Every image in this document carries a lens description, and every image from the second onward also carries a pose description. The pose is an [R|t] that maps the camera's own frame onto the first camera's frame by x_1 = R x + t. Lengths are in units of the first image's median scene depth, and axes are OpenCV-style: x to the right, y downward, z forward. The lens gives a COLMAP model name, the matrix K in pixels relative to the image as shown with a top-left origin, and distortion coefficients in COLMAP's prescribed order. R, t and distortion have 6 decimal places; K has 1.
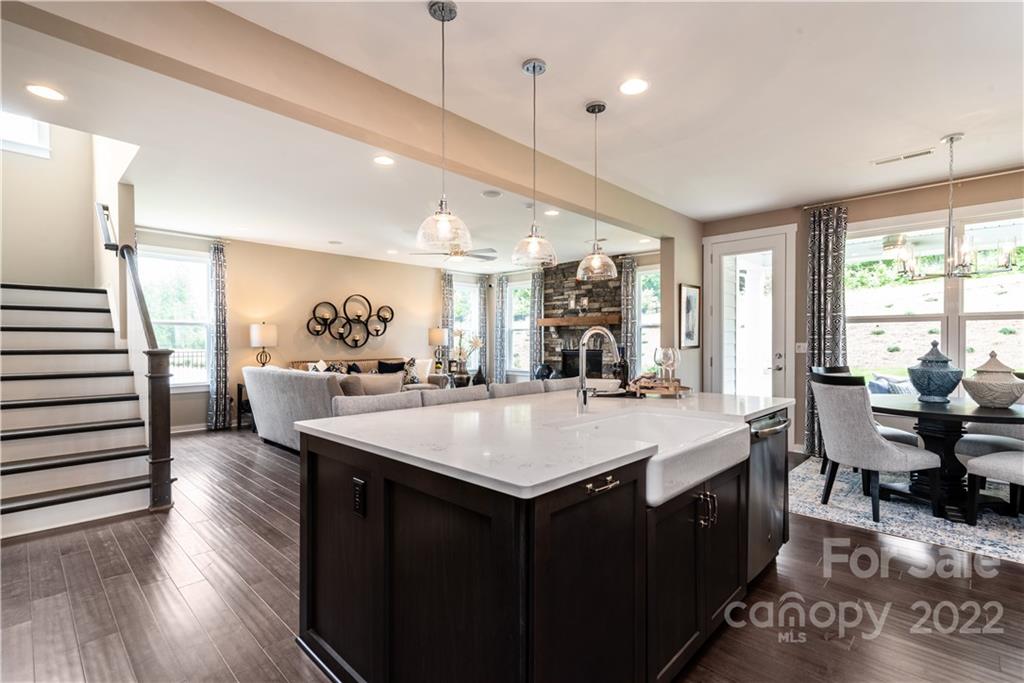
lens RADIAL K [[473.8, 0, 521.3], [0, 473.8, 343.2], [0, 0, 1]] dist [0.006087, 0.000194]
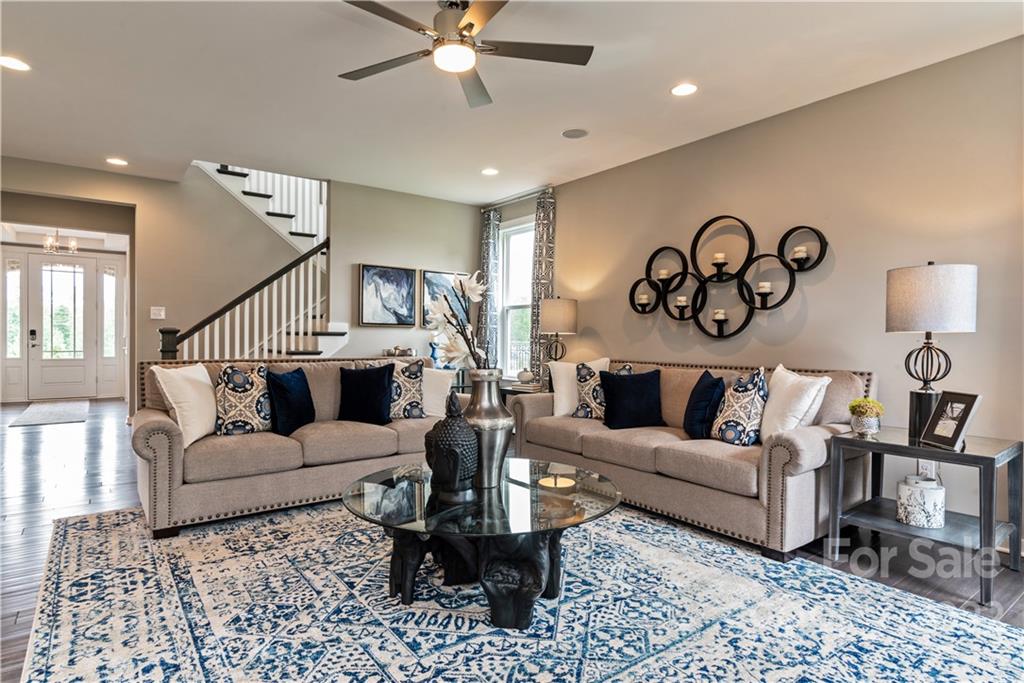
lens RADIAL K [[554.4, 0, 511.8], [0, 554.4, 345.4], [0, 0, 1]] dist [0.003567, -0.000519]
pose [[-0.178620, 0.011768, -0.983848, 0.185271], [-0.008880, 0.999868, 0.013571, 0.010652], [0.983878, 0.011161, -0.178492, 0.840044]]
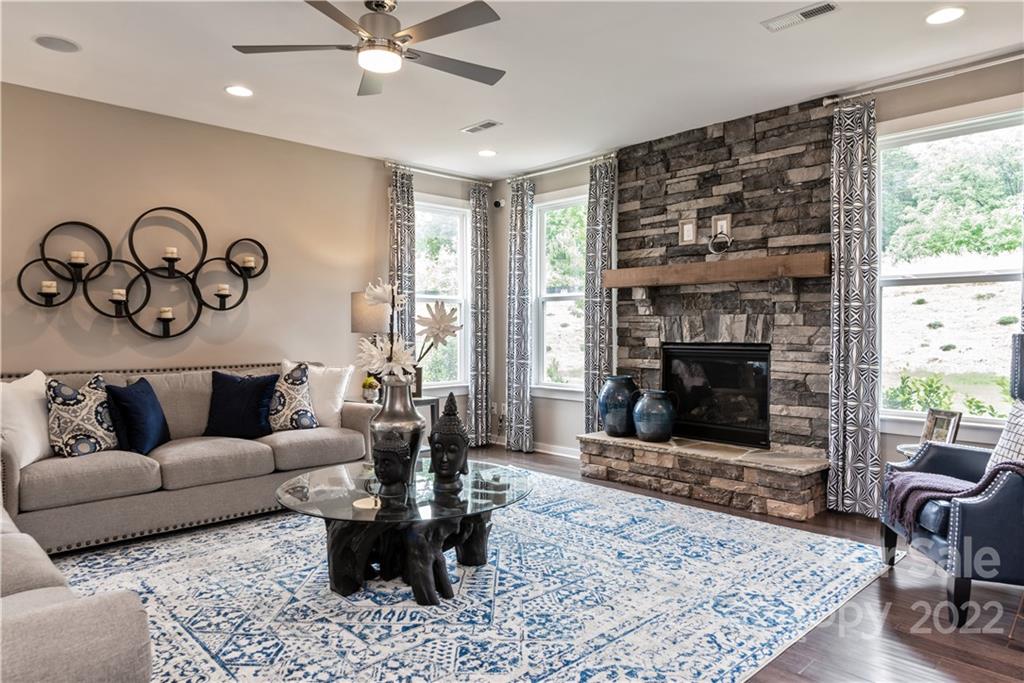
lens RADIAL K [[650.6, 0, 520.8], [0, 650.6, 341.0], [0, 0, 1]] dist [-0.003469, -0.001191]
pose [[0.998852, 0.000720, -0.047898, -0.012851], [0.000130, 0.999843, 0.017732, 0.002241], [0.047903, -0.017718, 0.998695, 0.420557]]
